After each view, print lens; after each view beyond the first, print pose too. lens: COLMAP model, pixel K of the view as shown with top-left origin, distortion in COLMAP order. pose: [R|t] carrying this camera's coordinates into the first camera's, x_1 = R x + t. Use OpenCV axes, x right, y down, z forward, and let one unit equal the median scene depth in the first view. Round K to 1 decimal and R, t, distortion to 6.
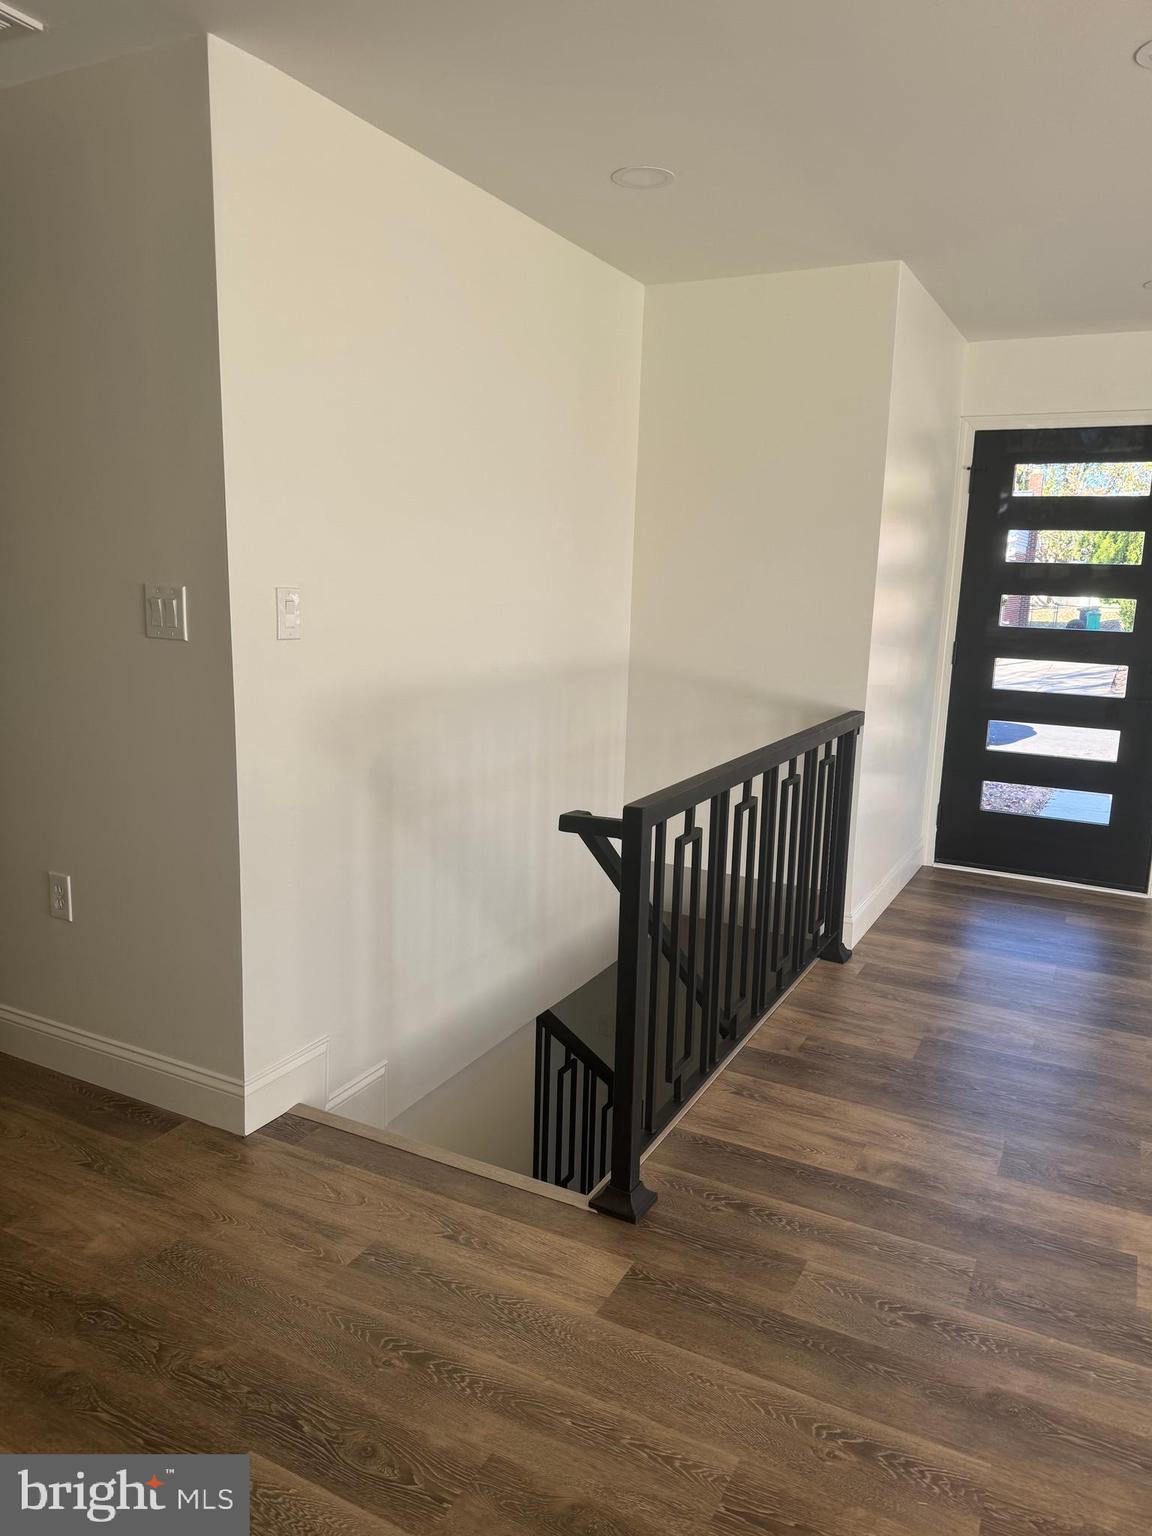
lens RADIAL K [[1080.7, 0, 570.1], [0, 1080.7, 787.9], [0, 0, 1]] dist [-0.000365, 0.001034]
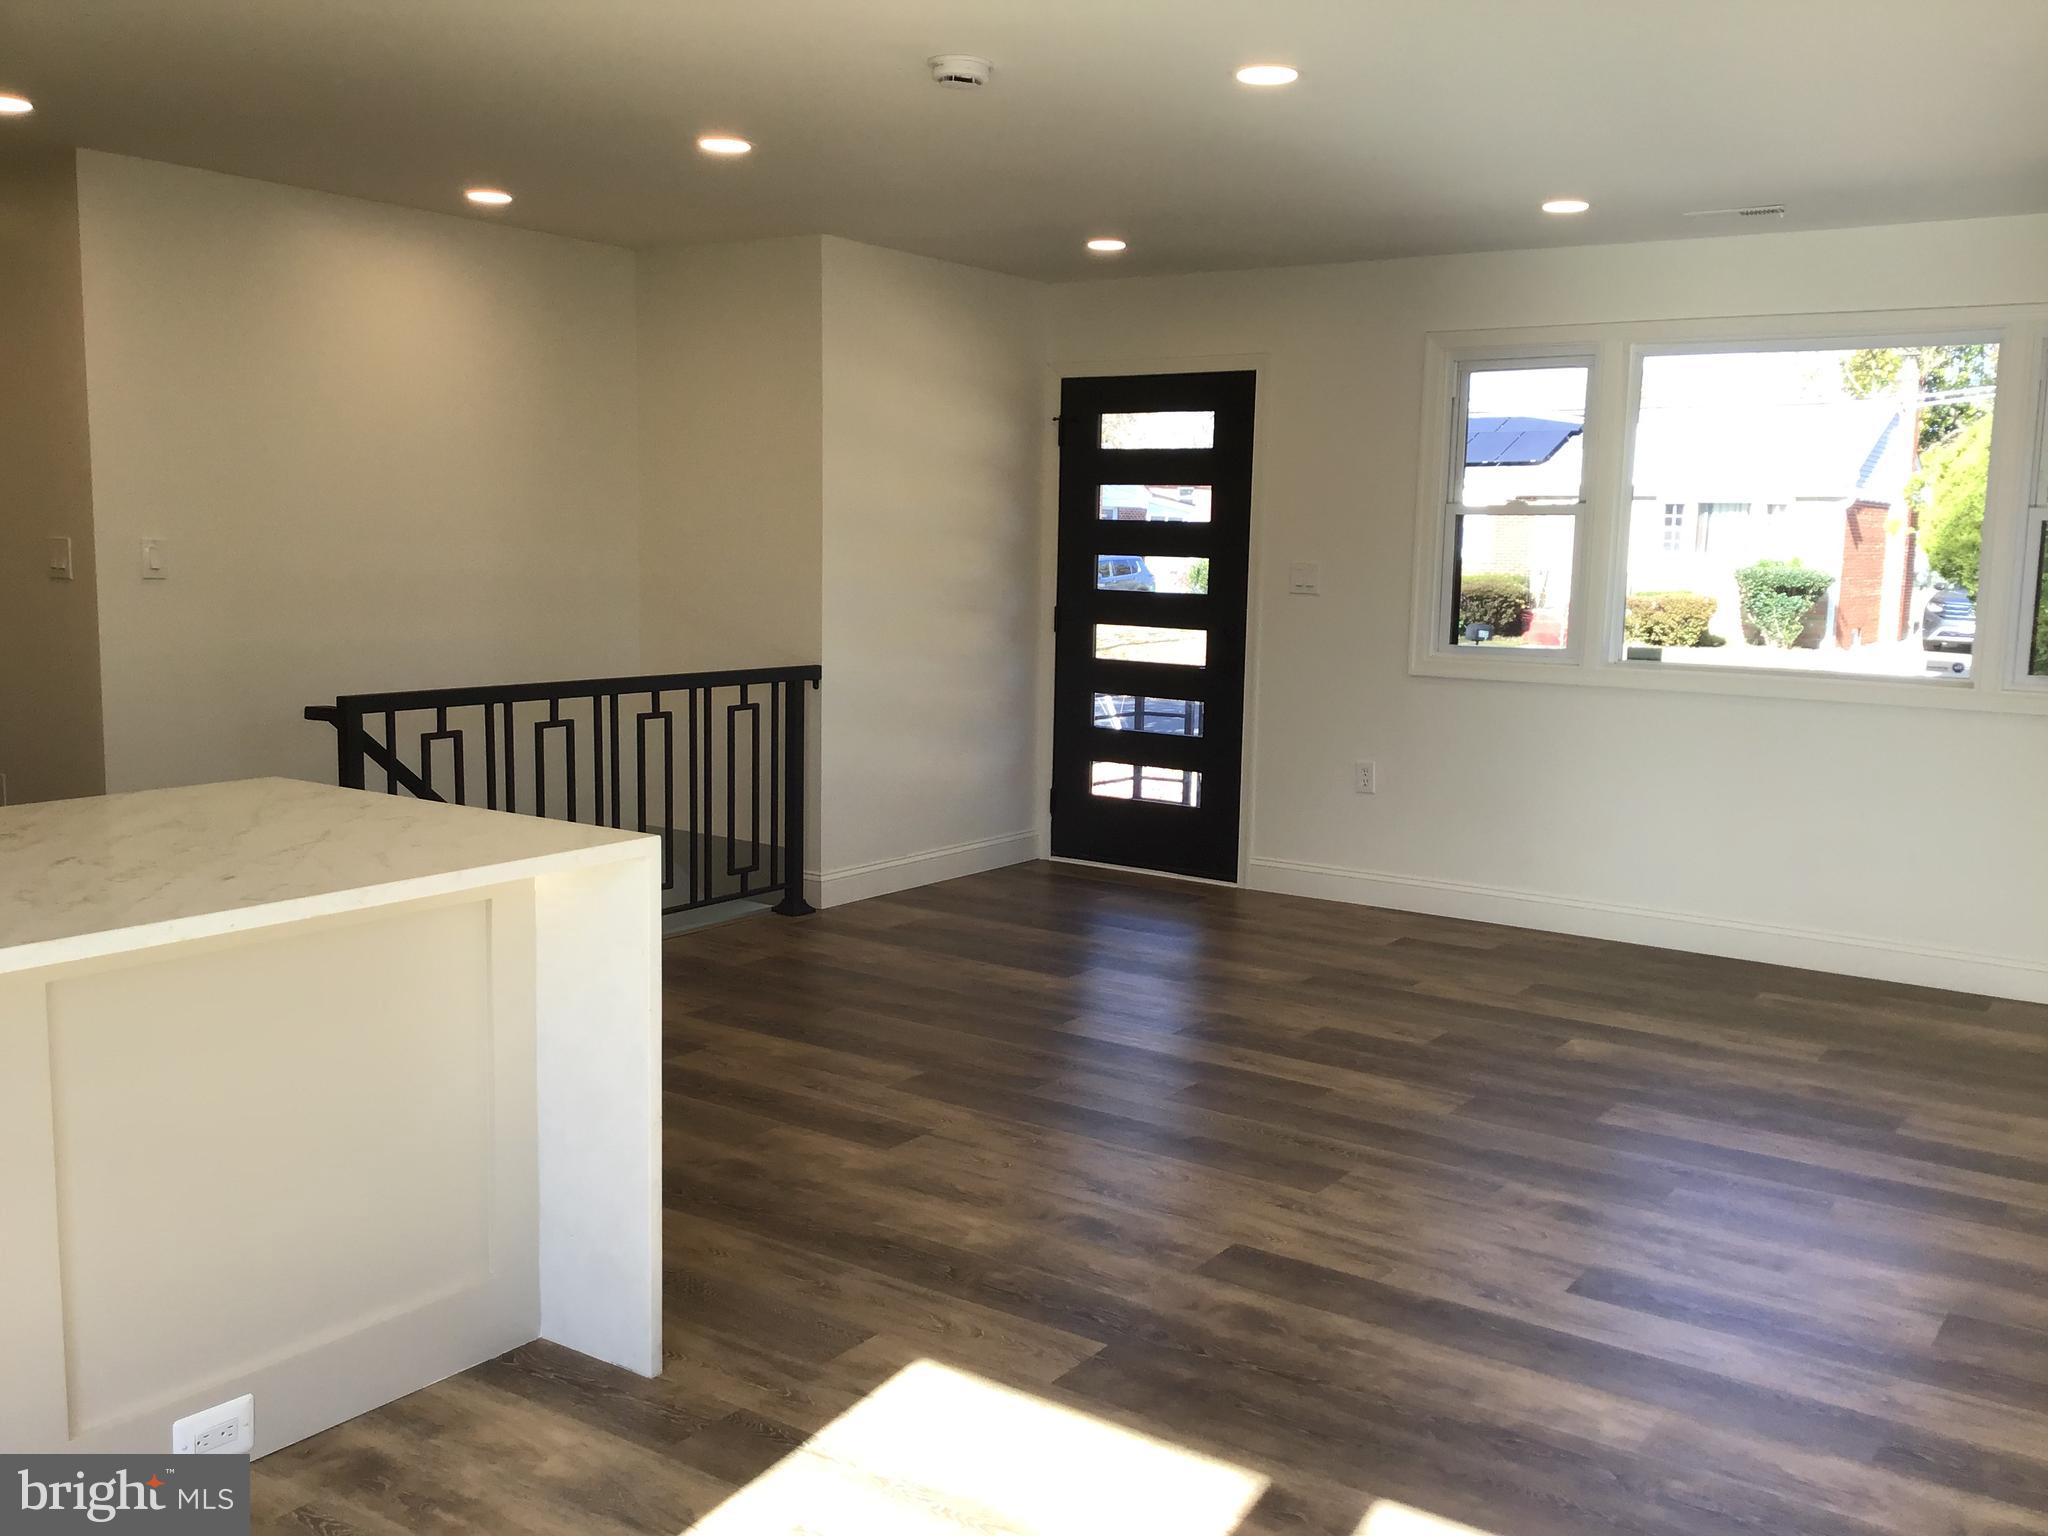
lens RADIAL K [[1833.8, 0, 1047.8], [0, 1833.8, 792.0], [0, 0, 1]] dist [0.126498, -0.255969]
pose [[0.993464, 0.012138, -0.113500, 1.052800], [-0.019192, 0.997937, -0.061265, 0.228218], [0.112522, 0.063043, 0.991647, -1.038433]]
